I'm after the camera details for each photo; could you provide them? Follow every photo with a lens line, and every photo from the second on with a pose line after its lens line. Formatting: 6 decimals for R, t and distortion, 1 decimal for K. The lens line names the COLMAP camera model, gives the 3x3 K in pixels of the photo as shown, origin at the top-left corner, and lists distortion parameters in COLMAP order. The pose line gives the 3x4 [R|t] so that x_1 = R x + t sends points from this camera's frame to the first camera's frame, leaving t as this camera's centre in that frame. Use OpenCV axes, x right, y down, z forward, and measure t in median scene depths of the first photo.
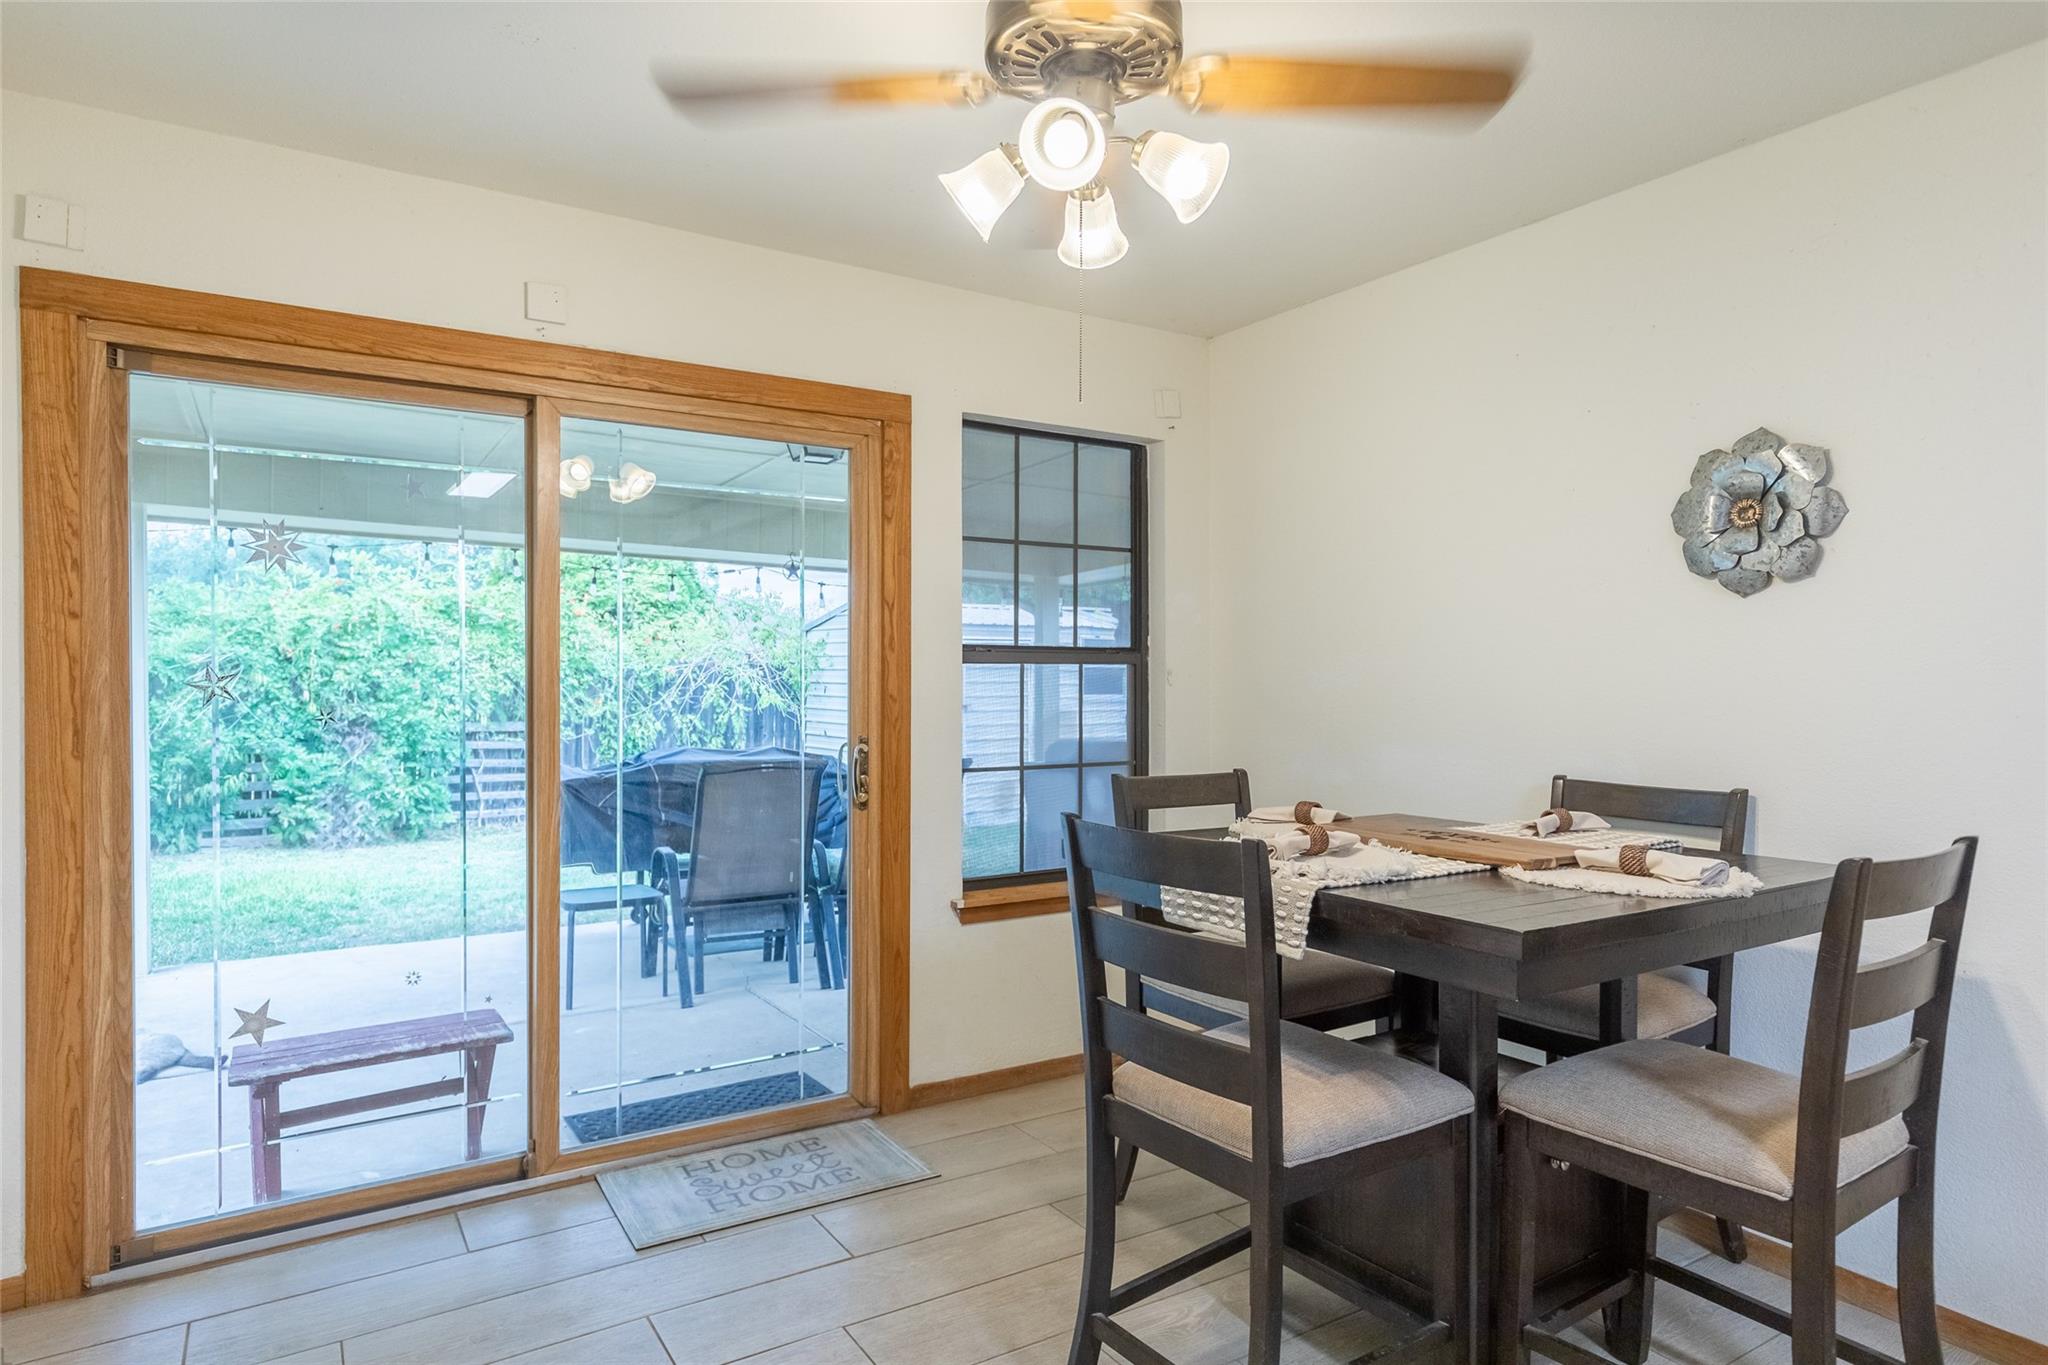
lens RADIAL K [[1195.9, 0, 1024.0], [0, 1195.9, 682.5], [0, 0, 1]] dist [0.001370, 0.000498]
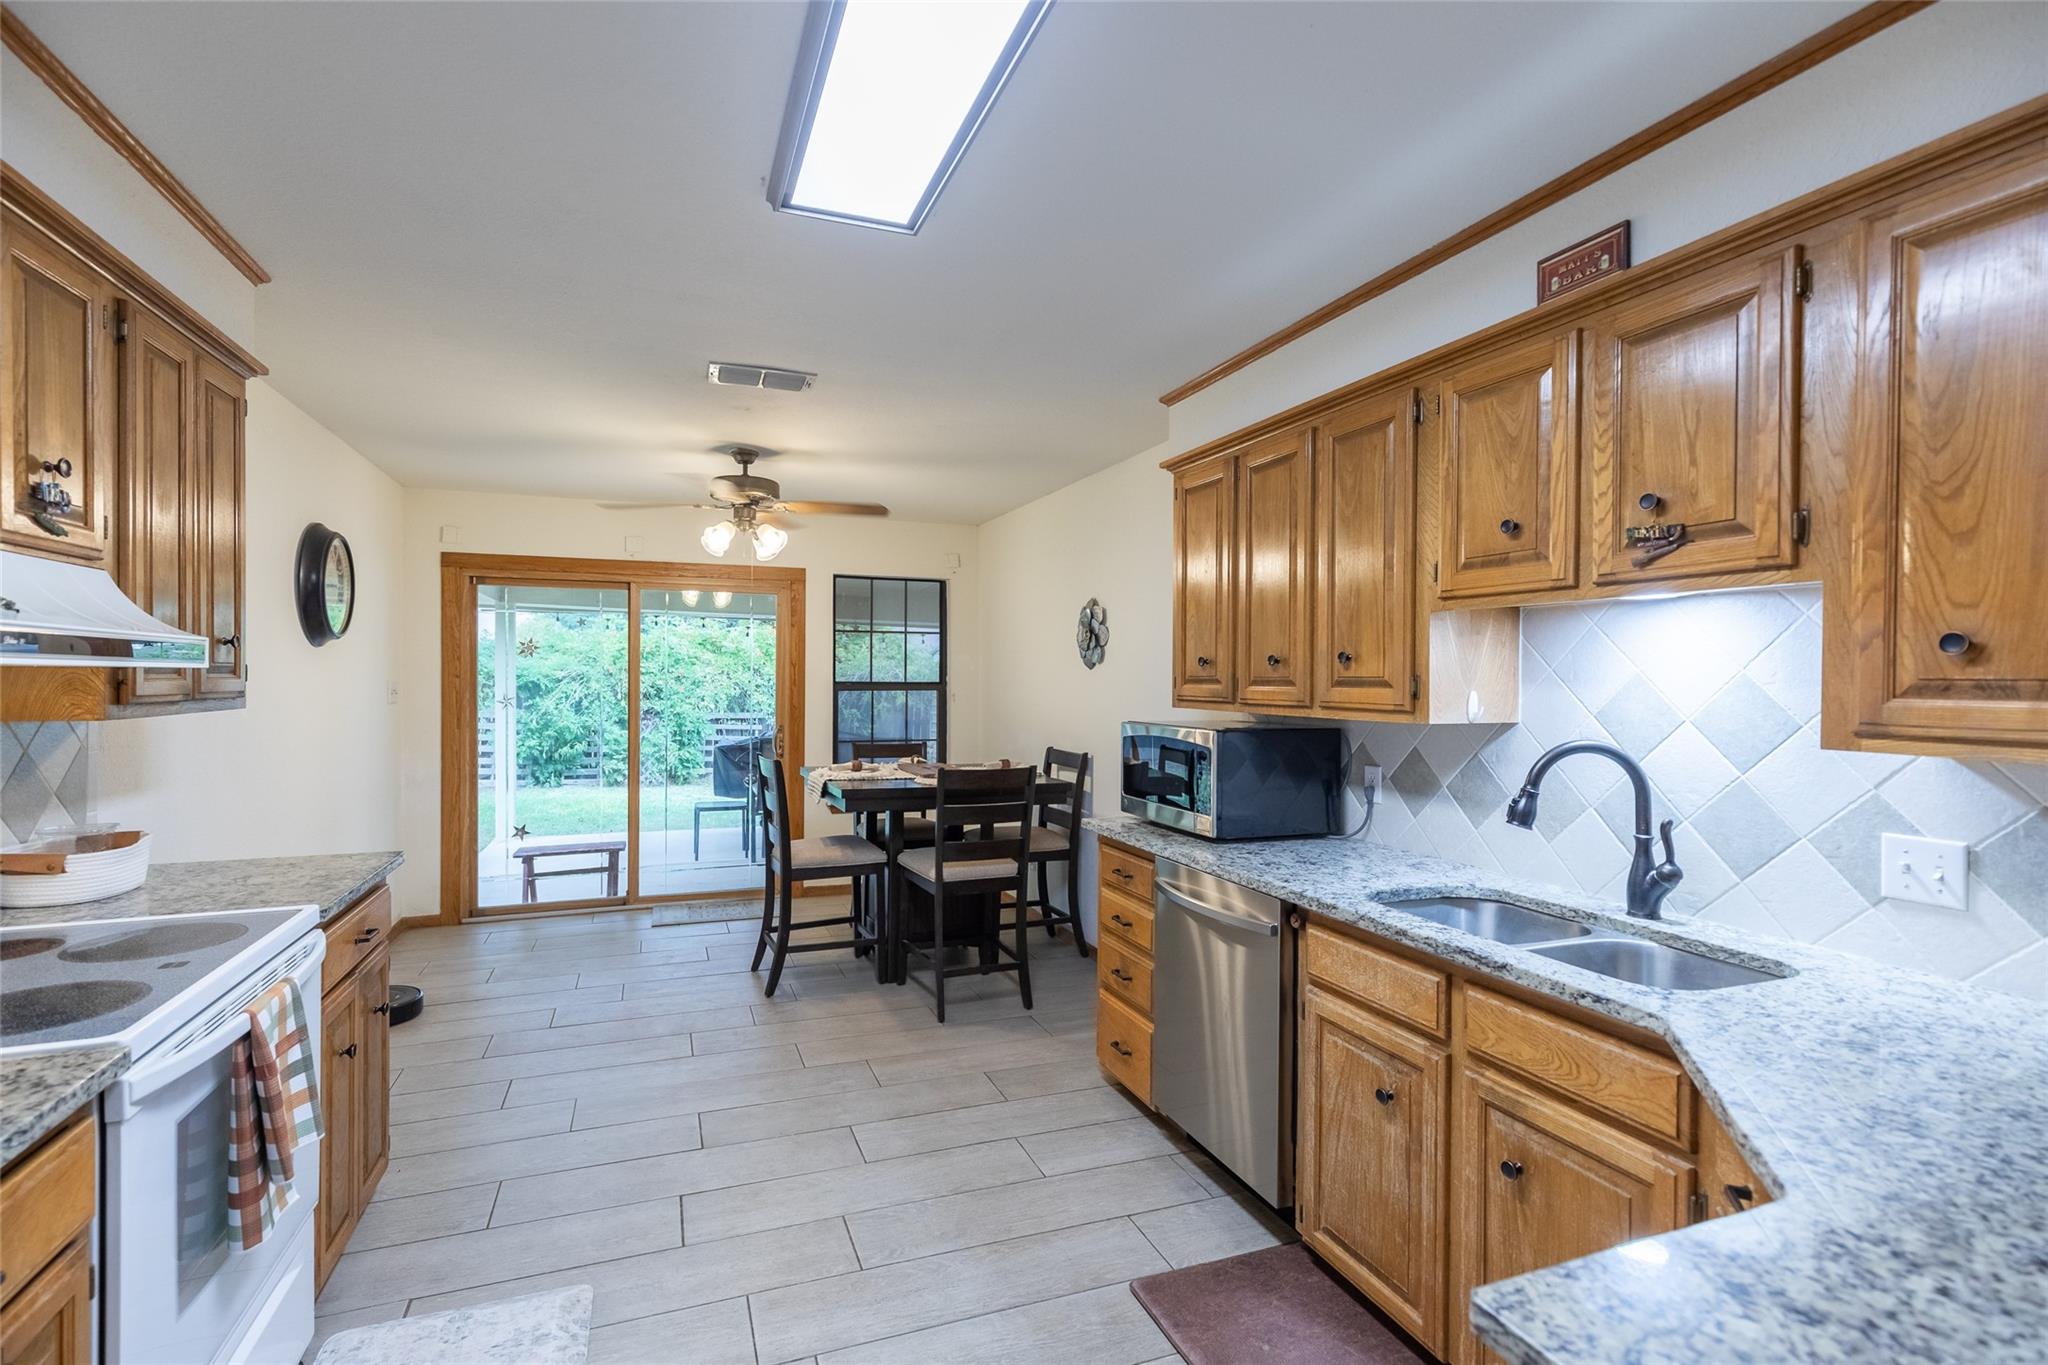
lens RADIAL K [[950.4, 0, 1024.0], [0, 950.4, 682.5], [0, 0, 1]] dist [0.009737, -0.001195]
pose [[0.983053, 0.007570, -0.183168, 0.269037], [-0.007708, 0.999970, -0.000041, -0.015827], [0.183162, 0.001452, 0.983082, -0.277826]]
